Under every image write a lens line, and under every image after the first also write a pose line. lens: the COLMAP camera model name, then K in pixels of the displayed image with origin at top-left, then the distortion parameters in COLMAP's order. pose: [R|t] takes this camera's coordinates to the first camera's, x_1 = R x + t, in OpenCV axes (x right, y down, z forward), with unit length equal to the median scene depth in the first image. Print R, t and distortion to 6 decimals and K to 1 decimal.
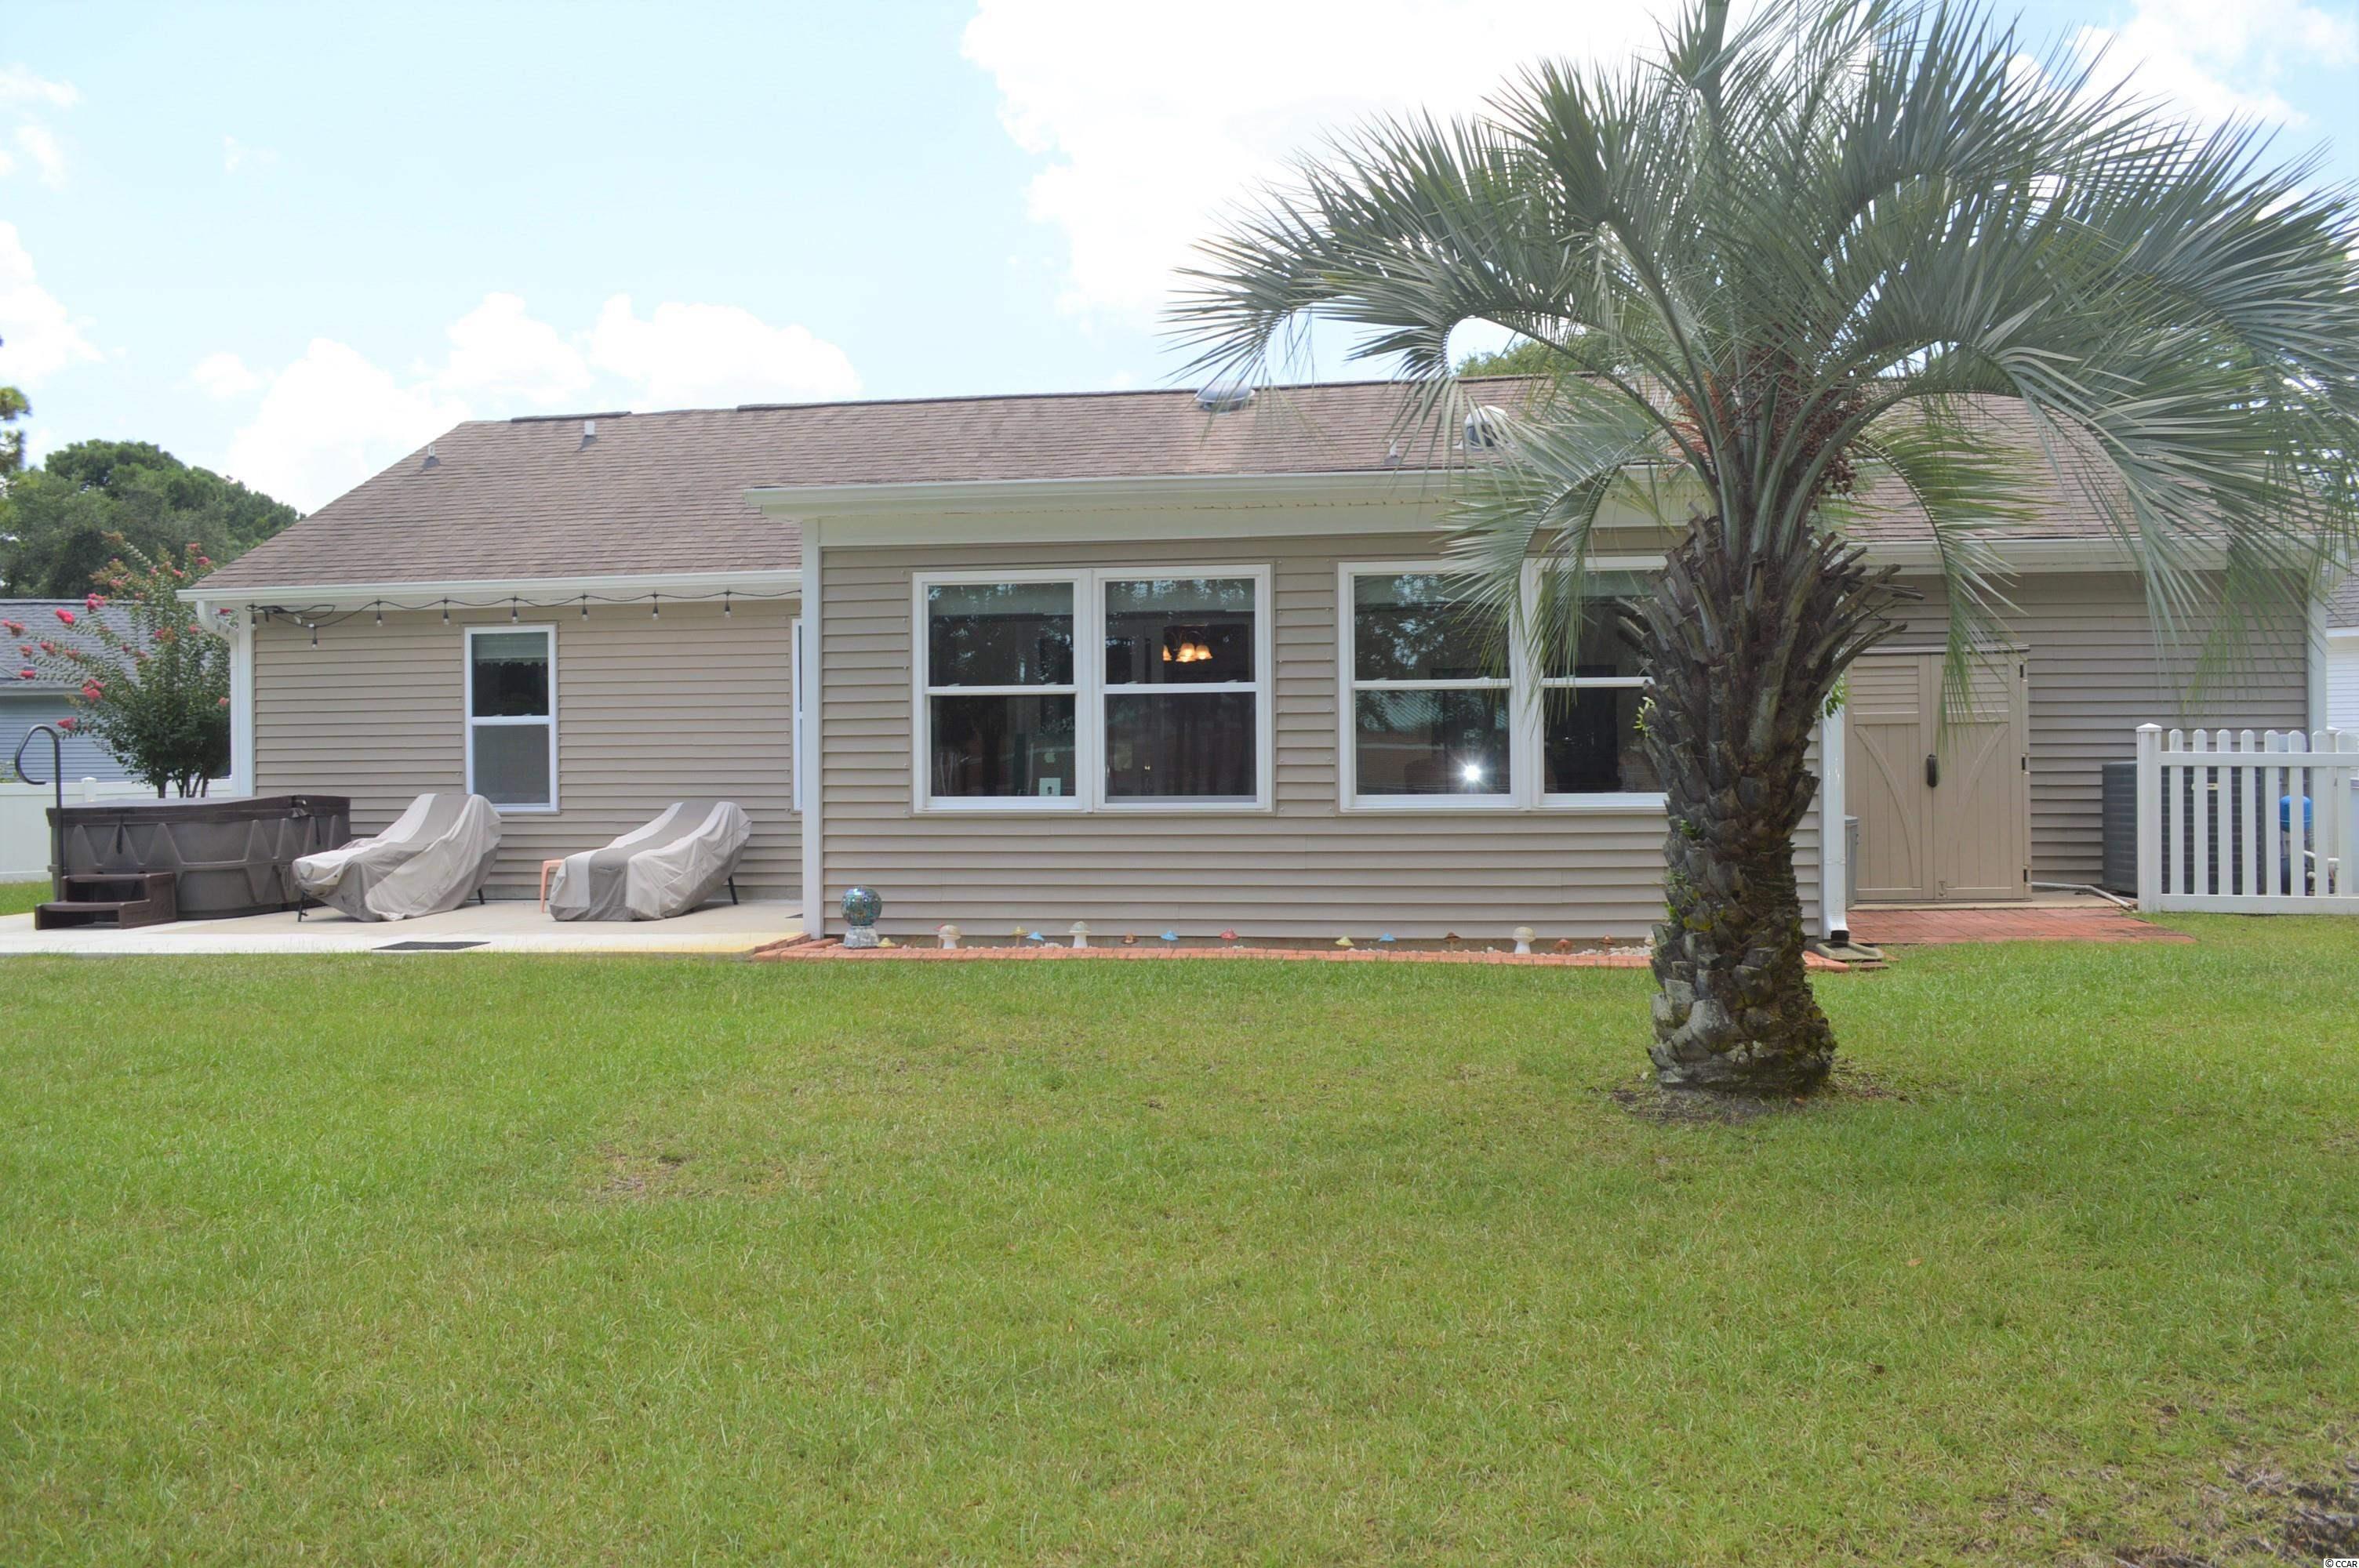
lens RADIAL K [[1893.2, 0, 1179.5], [0, 1893.2, 784.0], [0, 0, 1]] dist [-0.075822, 0.005781]
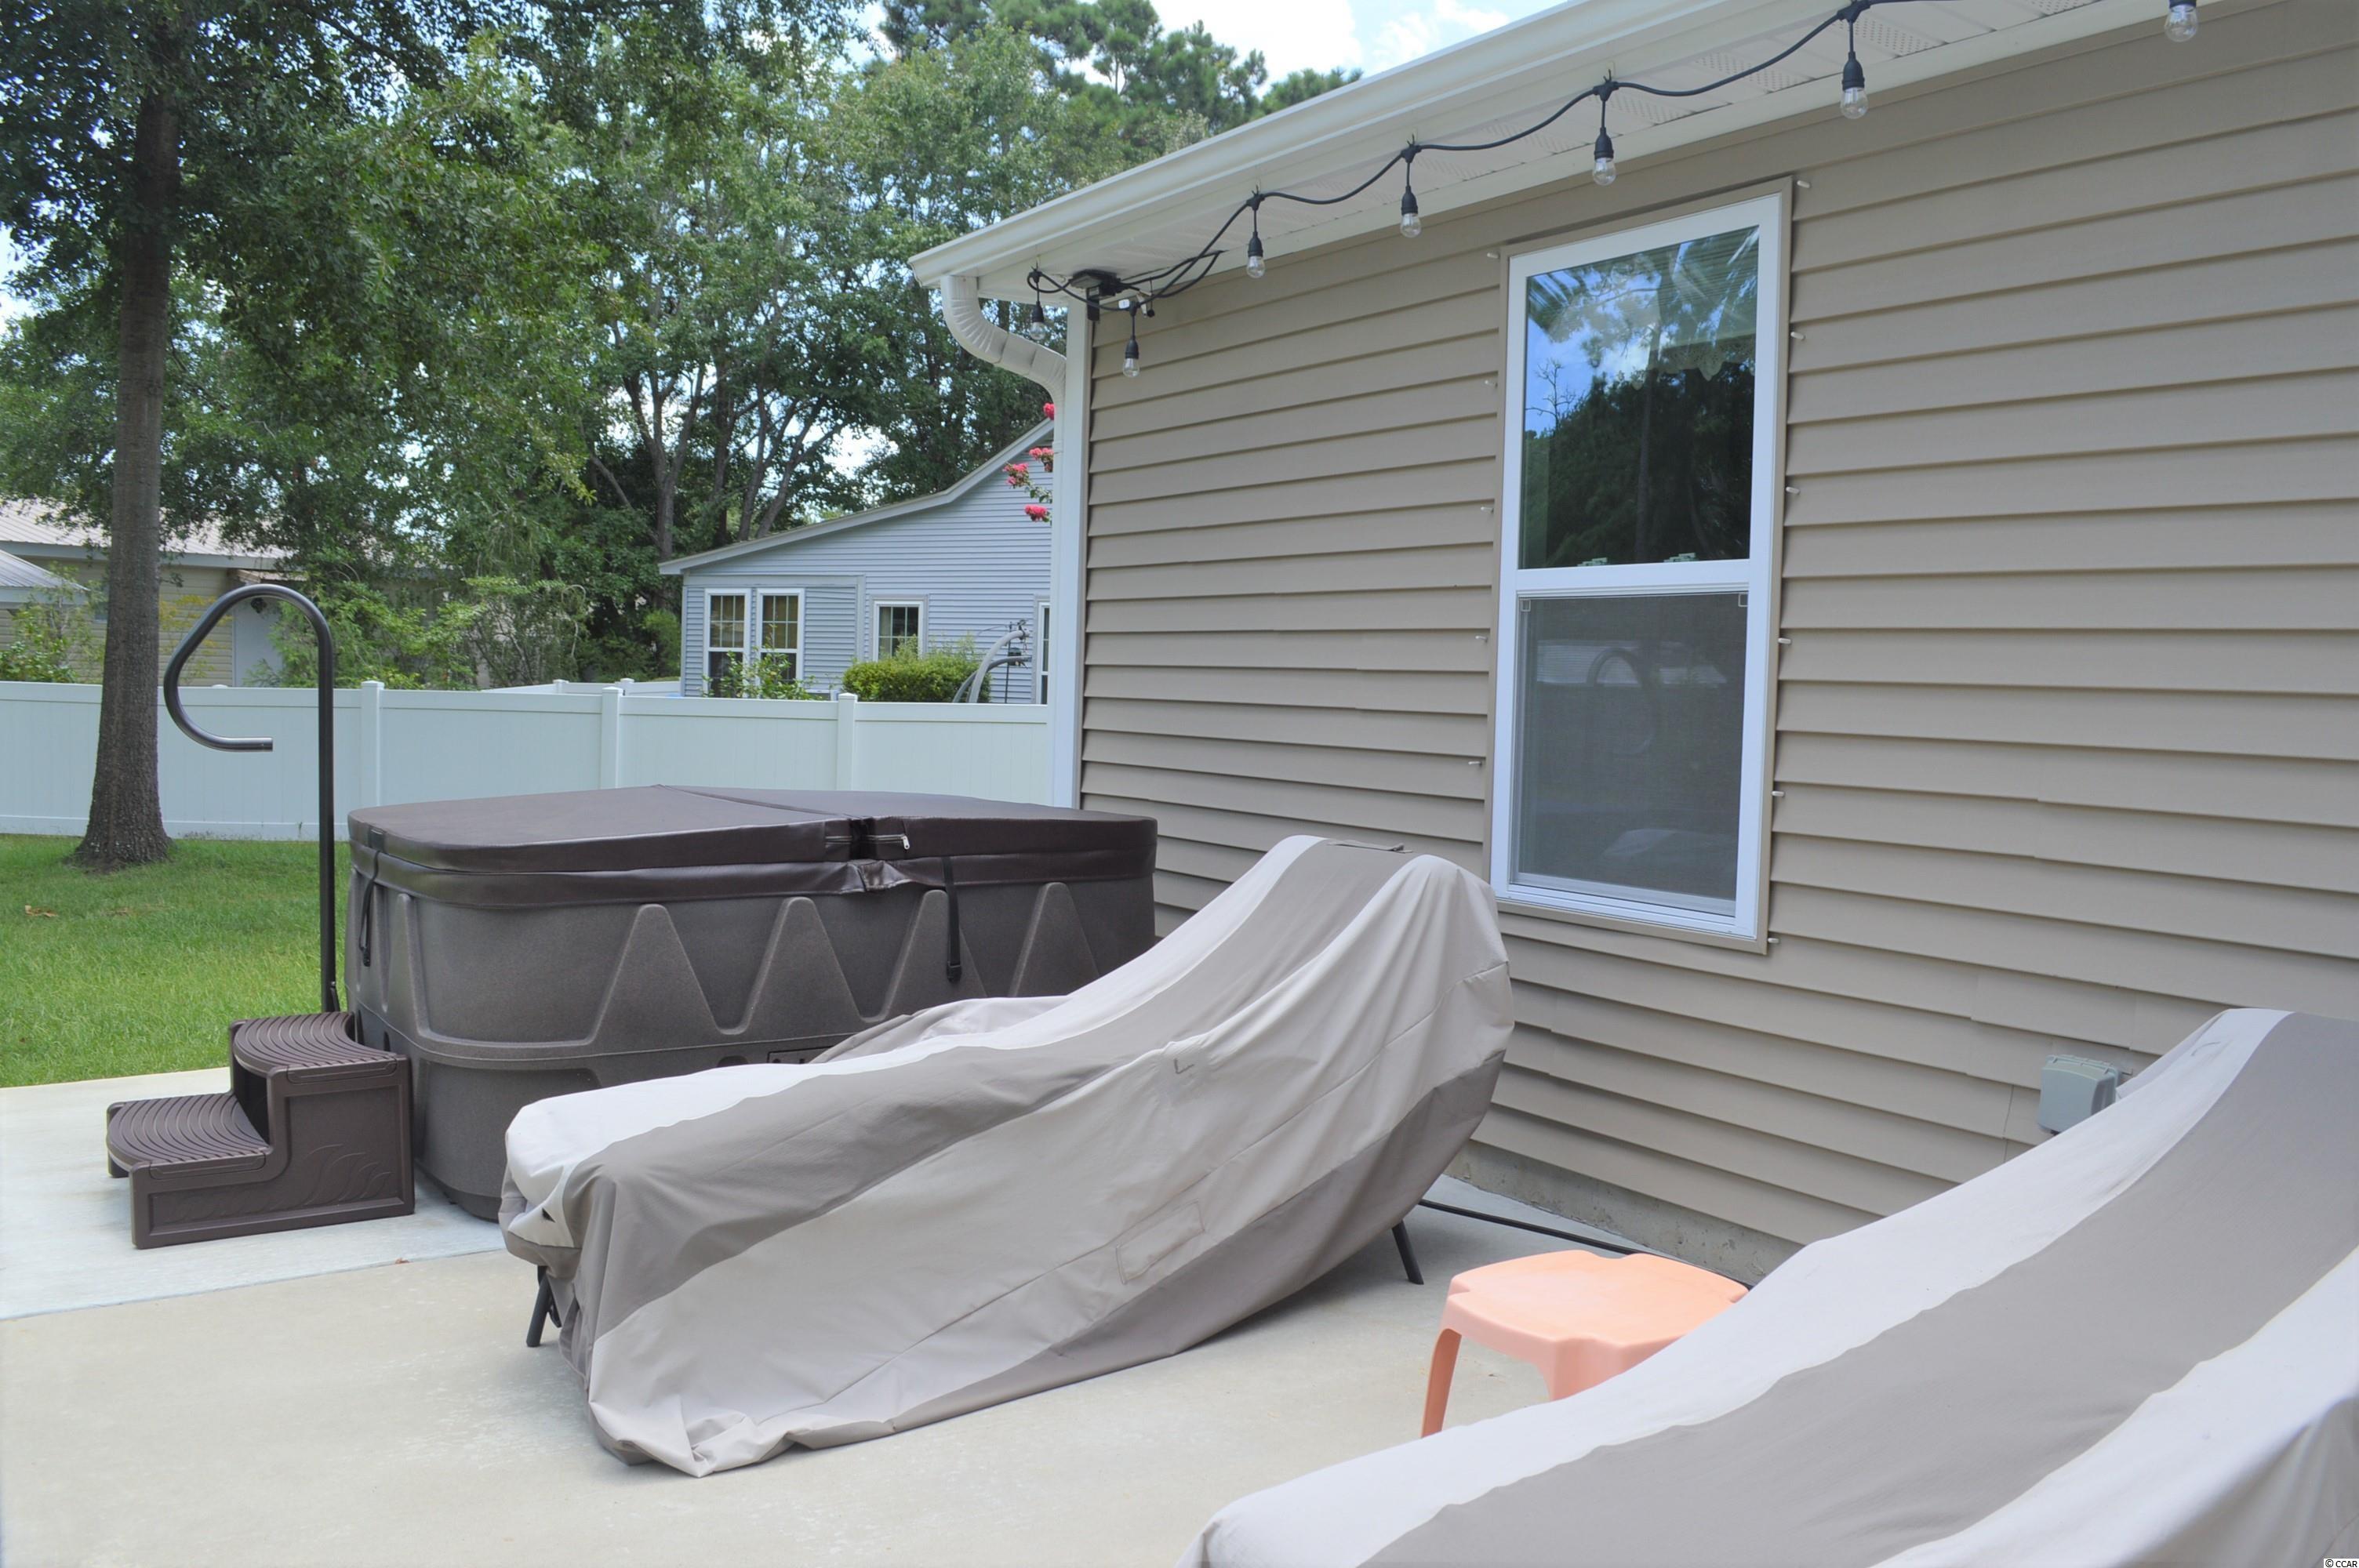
lens RADIAL K [[1893.2, 0, 1179.5], [0, 1893.2, 784.0], [0, 0, 1]] dist [-0.075822, 0.005781]
pose [[0.658005, 0.067664, -0.749967, -0.193893], [-0.033290, 0.997595, 0.060798, -0.018929], [0.752277, -0.015039, 0.658675, 0.774761]]
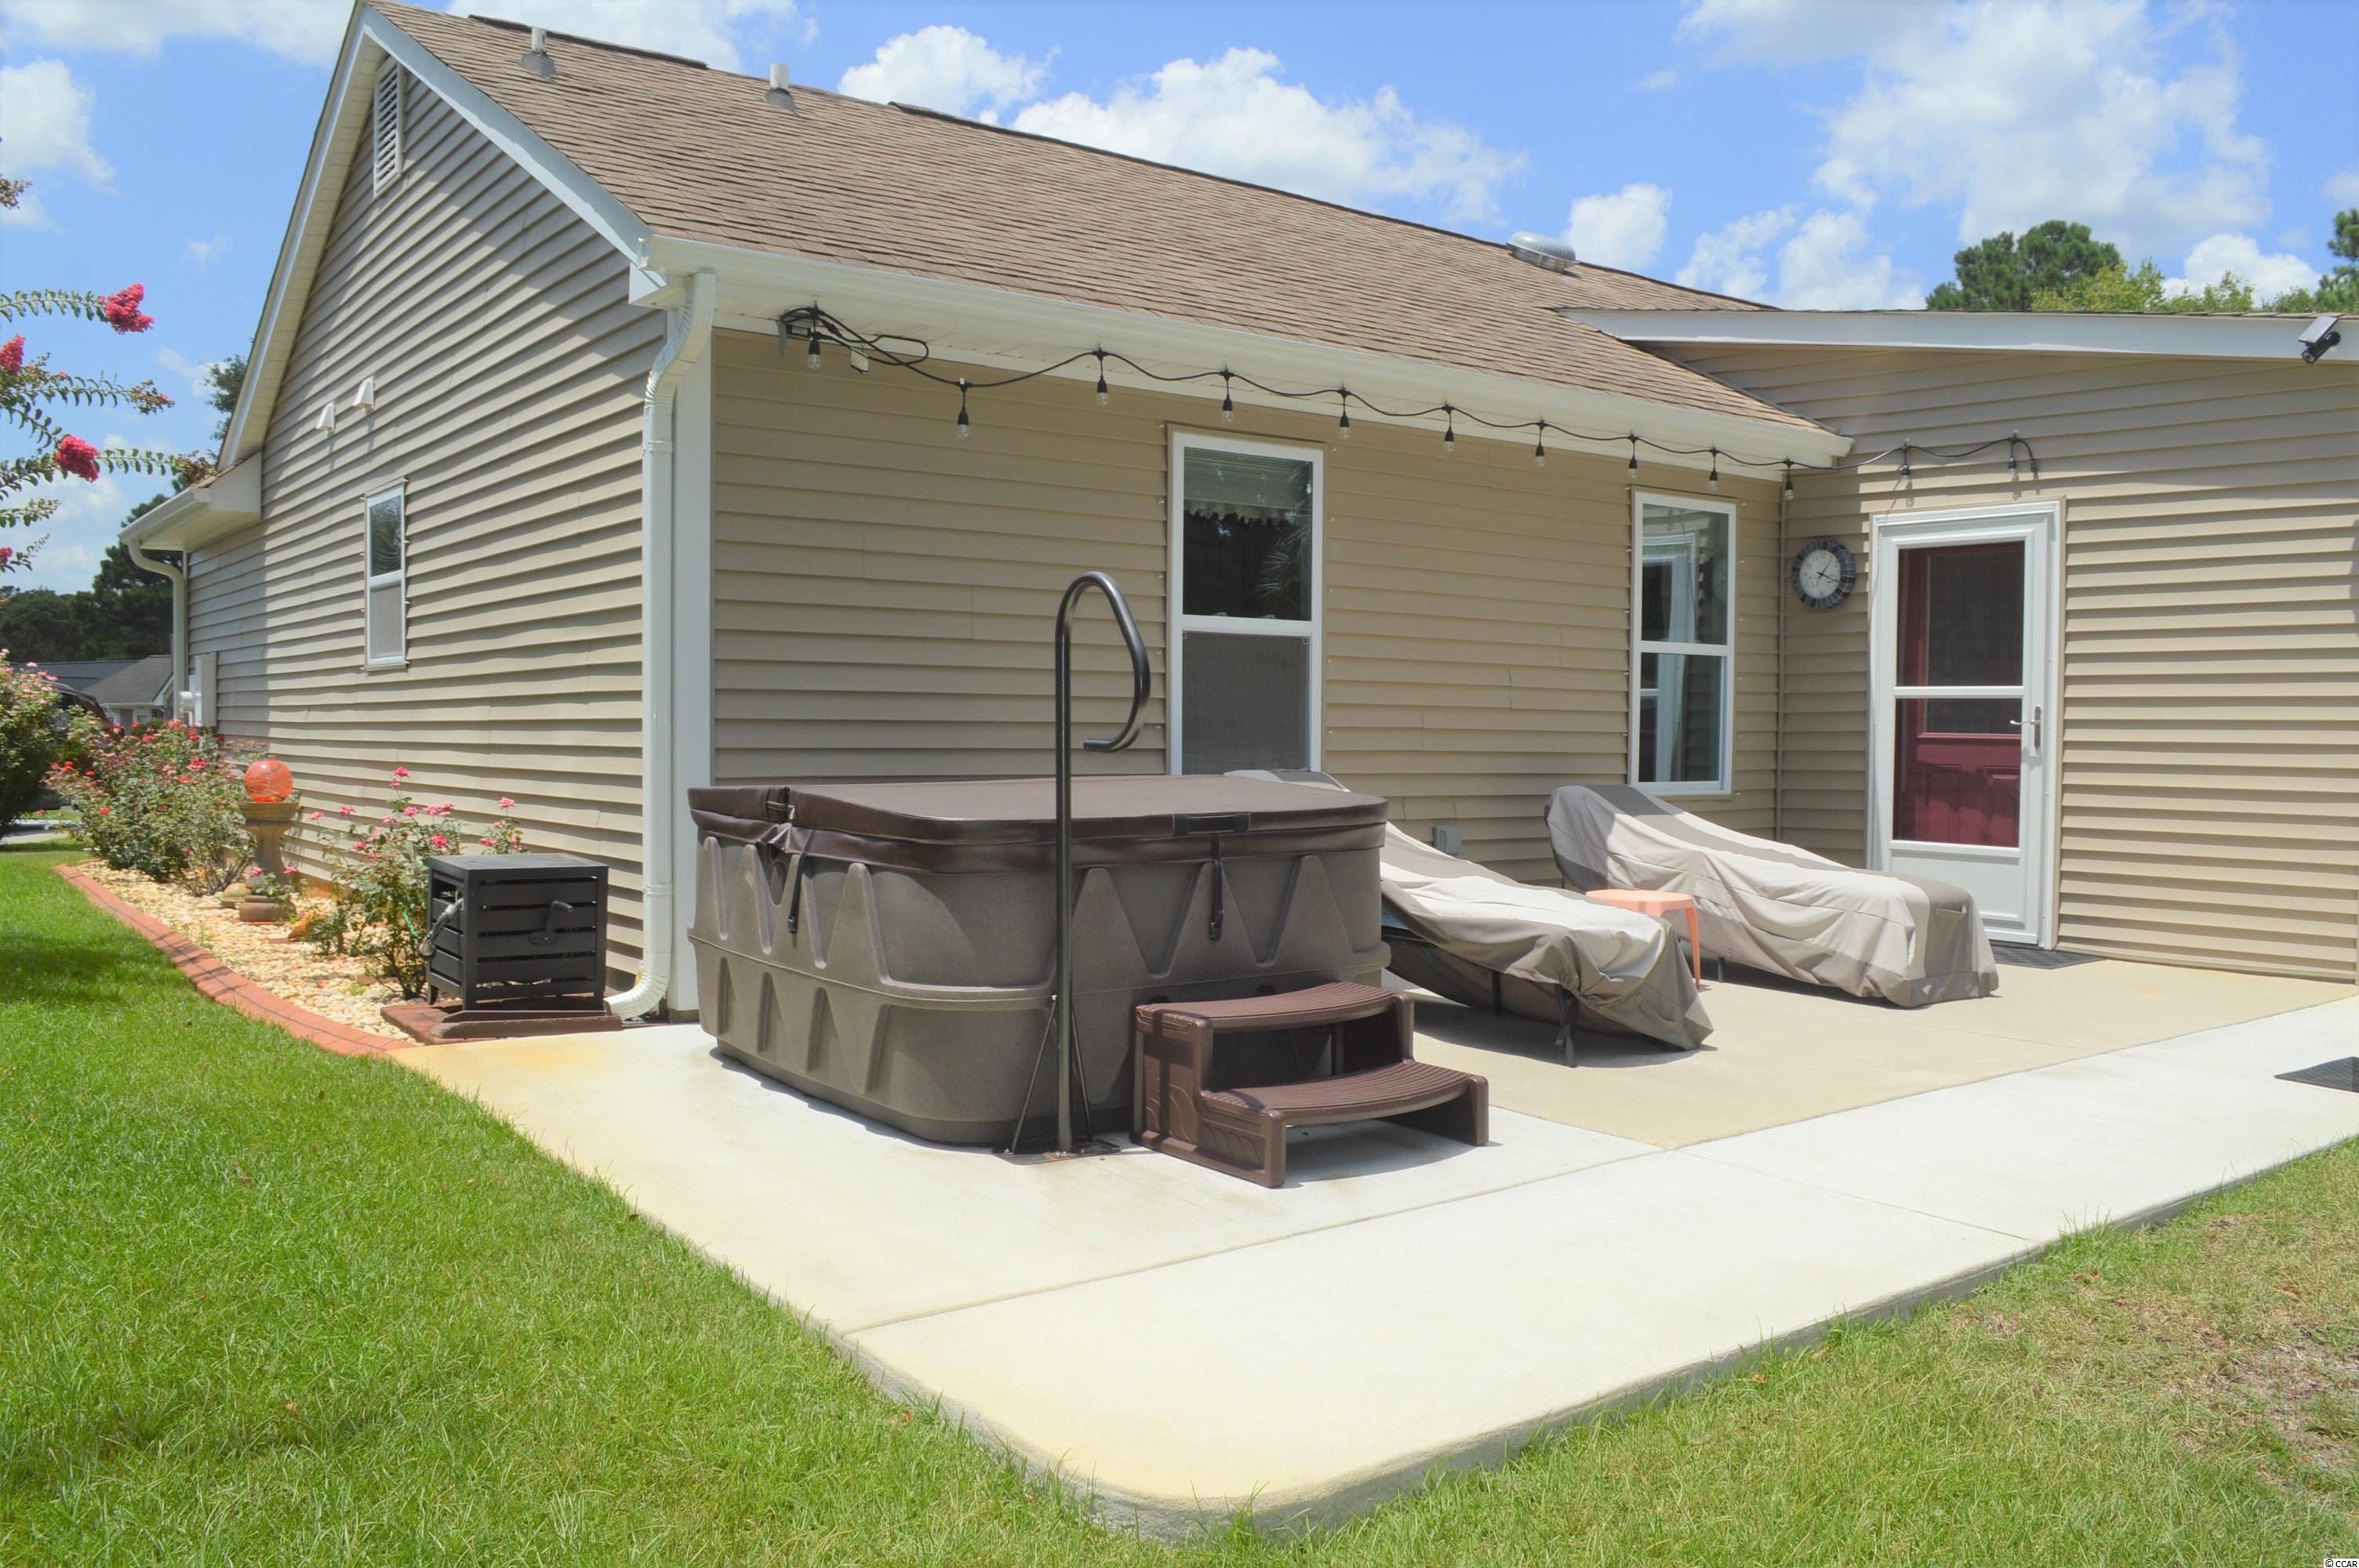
lens RADIAL K [[1893.2, 0, 1179.5], [0, 1893.2, 784.0], [0, 0, 1]] dist [-0.075822, 0.005781]
pose [[0.695626, -0.013308, 0.718281, -0.749189], [-0.004892, 0.999717, 0.023260, -0.002547], [-0.718388, -0.019694, 0.695364, 0.653781]]
